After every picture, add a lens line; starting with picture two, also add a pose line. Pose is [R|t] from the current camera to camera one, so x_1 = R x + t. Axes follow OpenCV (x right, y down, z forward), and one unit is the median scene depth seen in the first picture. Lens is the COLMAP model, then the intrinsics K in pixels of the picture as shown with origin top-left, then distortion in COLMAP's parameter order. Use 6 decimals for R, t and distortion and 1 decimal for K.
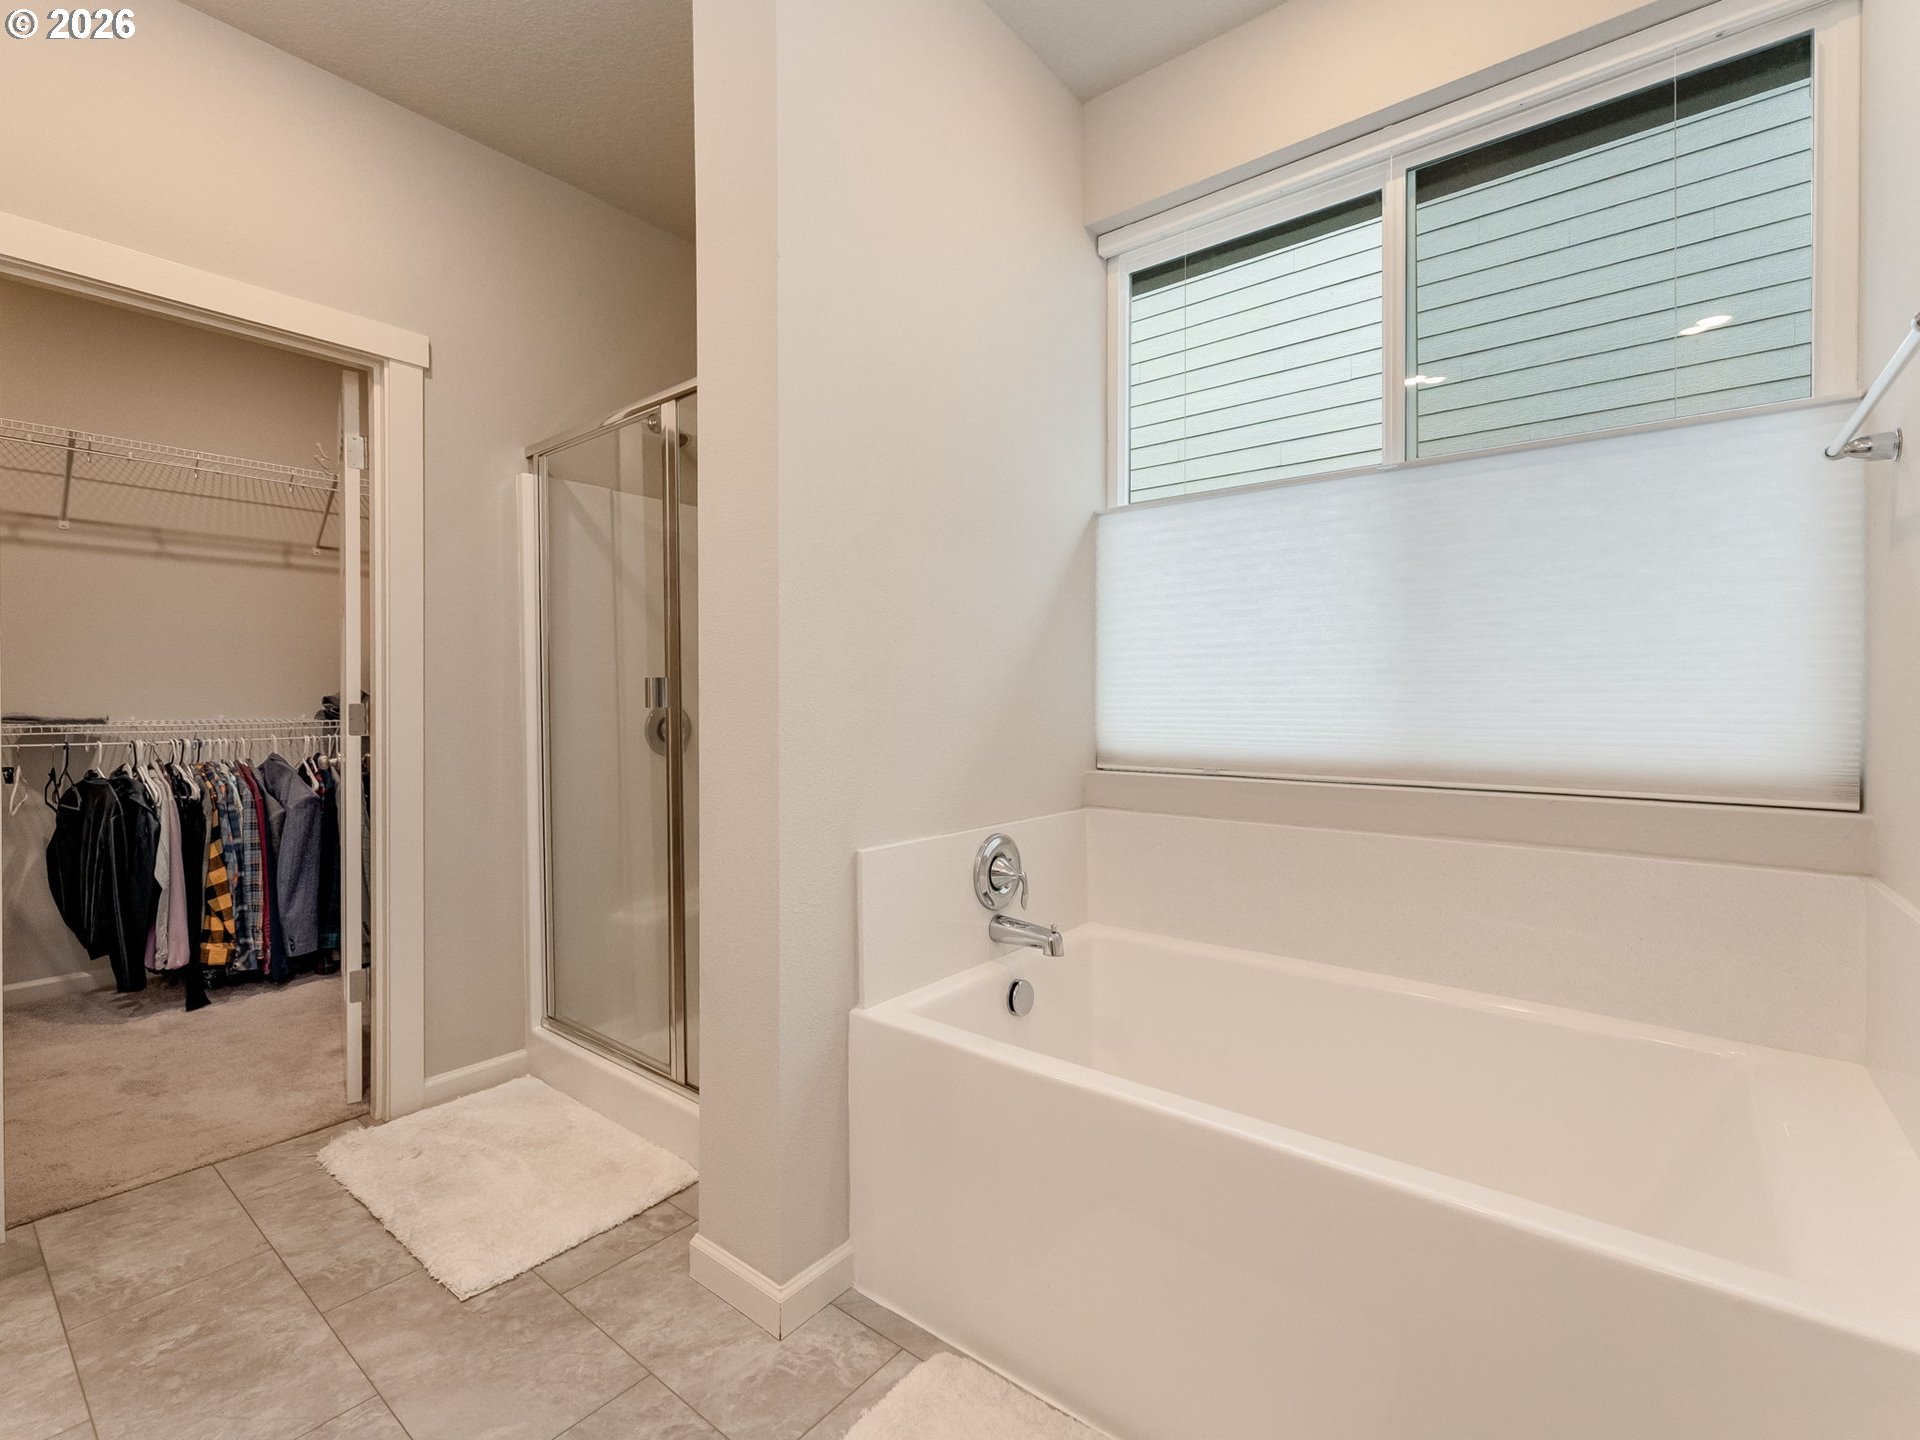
lens RADIAL K [[871.1, 0, 950.3], [0, 871.1, 706.0], [0, 0, 1]] dist [-0.001621, 0.000275]
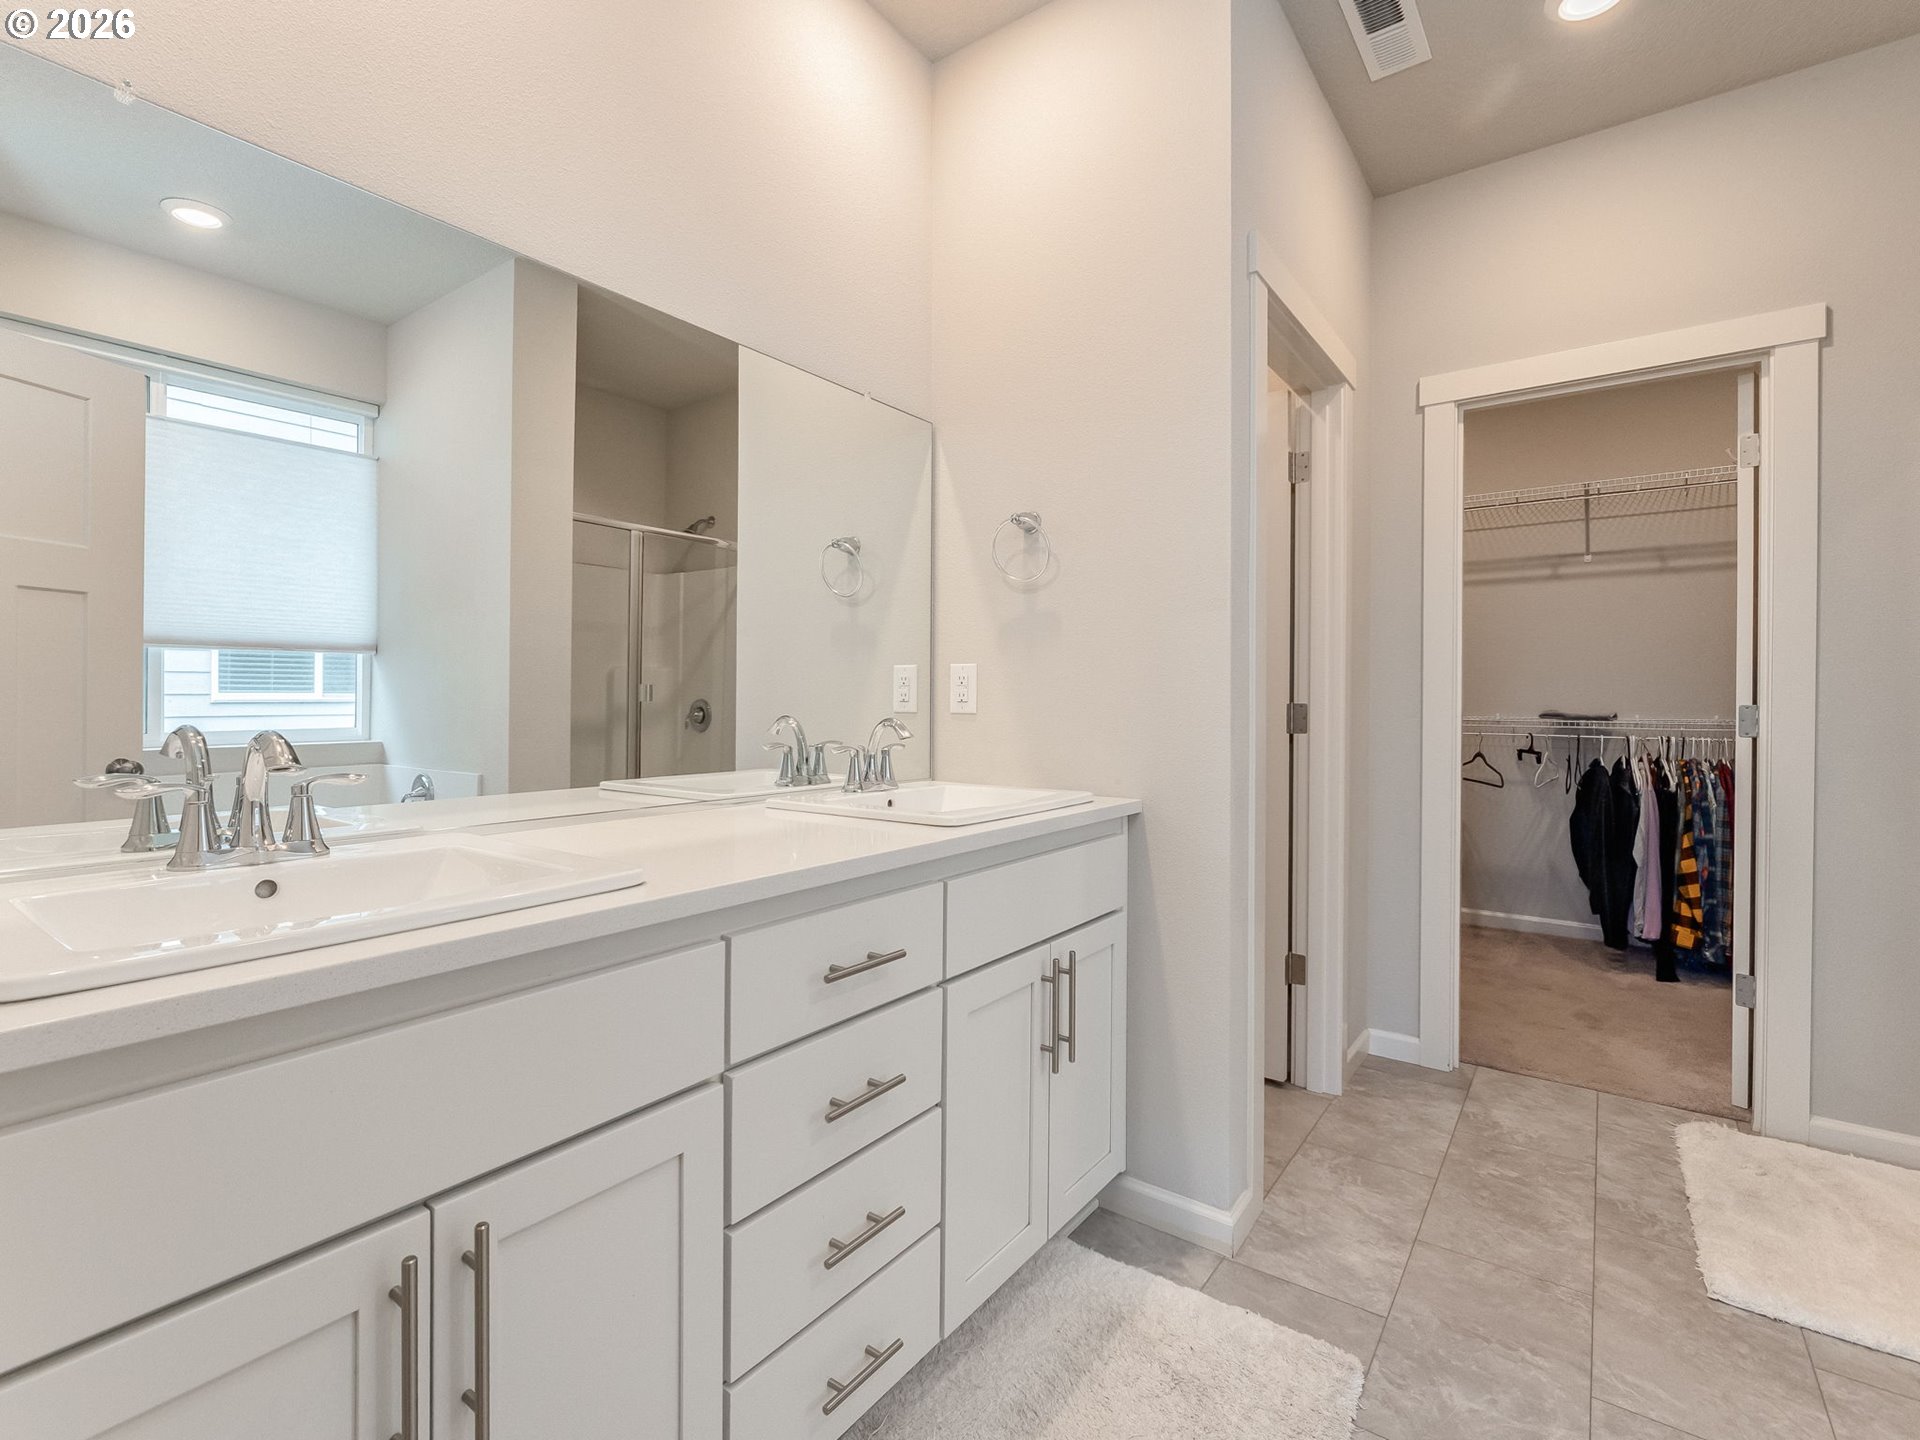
lens RADIAL K [[871.1, 0, 950.3], [0, 871.1, 706.0], [0, 0, 1]] dist [-0.001621, 0.000275]
pose [[0.061923, 0.011726, -0.998012, 0.174894], [-0.016127, 0.999812, 0.010746, 0.002266], [0.997951, 0.015430, 0.062101, 0.023972]]
